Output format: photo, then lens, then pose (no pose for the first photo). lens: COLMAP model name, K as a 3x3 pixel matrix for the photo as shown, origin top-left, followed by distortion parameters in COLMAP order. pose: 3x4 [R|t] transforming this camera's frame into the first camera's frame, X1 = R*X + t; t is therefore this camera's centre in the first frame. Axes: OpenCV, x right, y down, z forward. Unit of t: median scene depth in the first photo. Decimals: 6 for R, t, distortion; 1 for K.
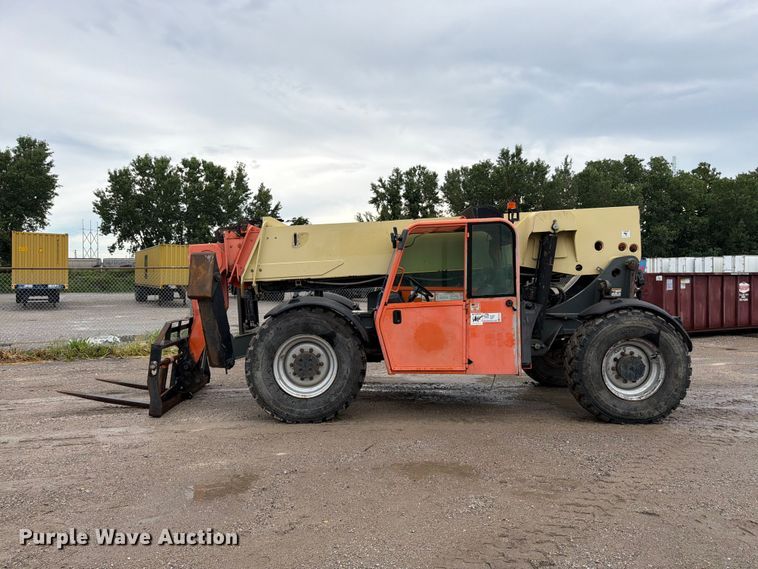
lens RADIAL K [[561.5, 0, 388.4], [0, 561.5, 288.3], [0, 0, 1]] dist [0.081987, -0.081958]
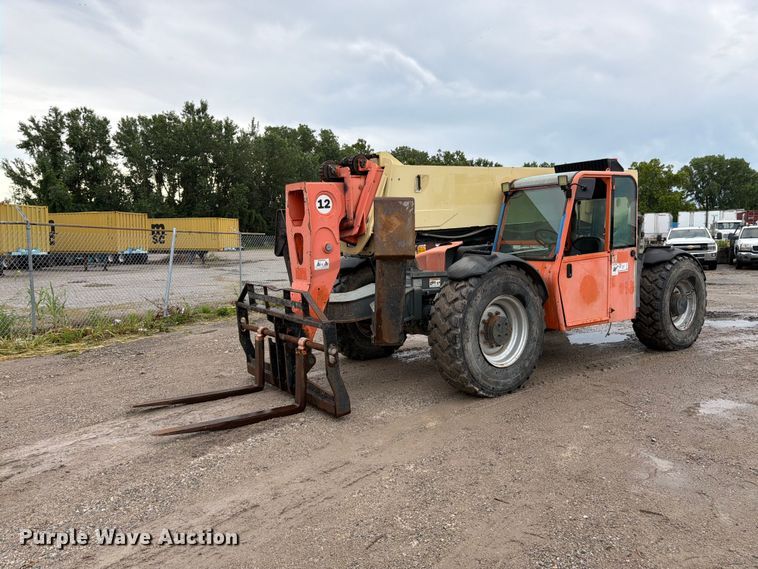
lens RADIAL K [[539.3, 0, 375.5], [0, 539.3, 313.6], [0, 0, 1]] dist [0.004856, -0.001580]
pose [[0.814944, -0.085156, 0.573249, -0.100399], [0.017549, 0.992318, 0.122461, 0.000766], [-0.579274, -0.089739, 0.810178, 0.057034]]
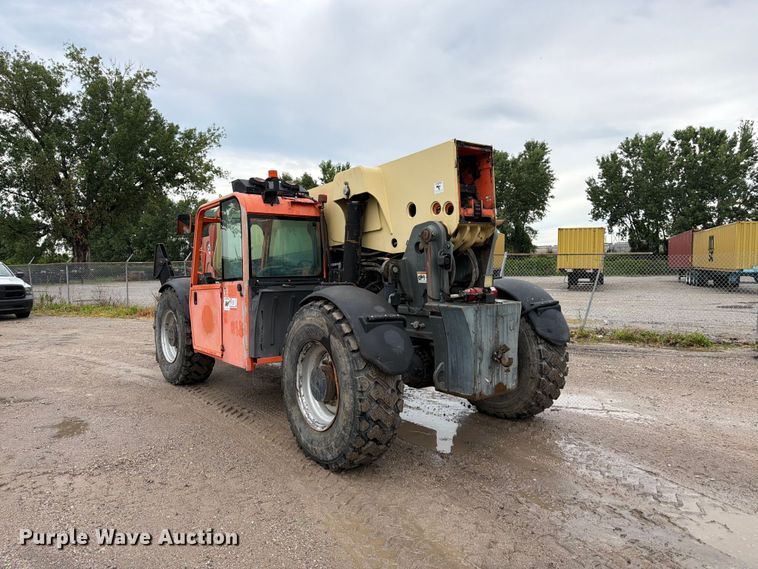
lens RADIAL K [[561.5, 0, 388.4], [0, 561.5, 288.3], [0, 0, 1]] dist [0.081987, -0.081958]
pose [[0.584994, 0.026936, -0.810590, 0.136599], [-0.003204, 0.999517, 0.030902, -0.000063], [0.811031, -0.015481, 0.584798, 0.086860]]
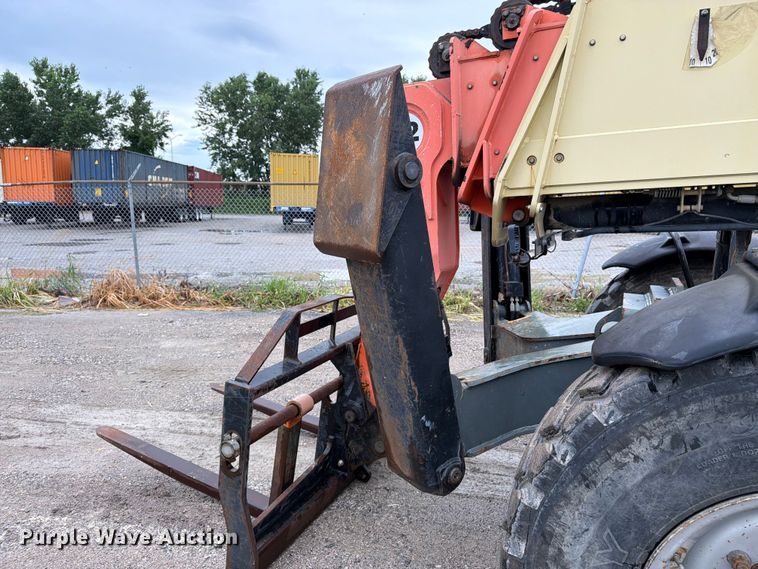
lens RADIAL K [[542.7, 0, 383.4], [0, 542.7, 284.8], [0, 0, 1]] dist [0.038680, -0.049638]
pose [[0.901976, 0.073257, -0.425527, -0.027048], [-0.017898, 0.990999, 0.132668, -0.000285], [0.431416, -0.112048, 0.895168, 0.102126]]
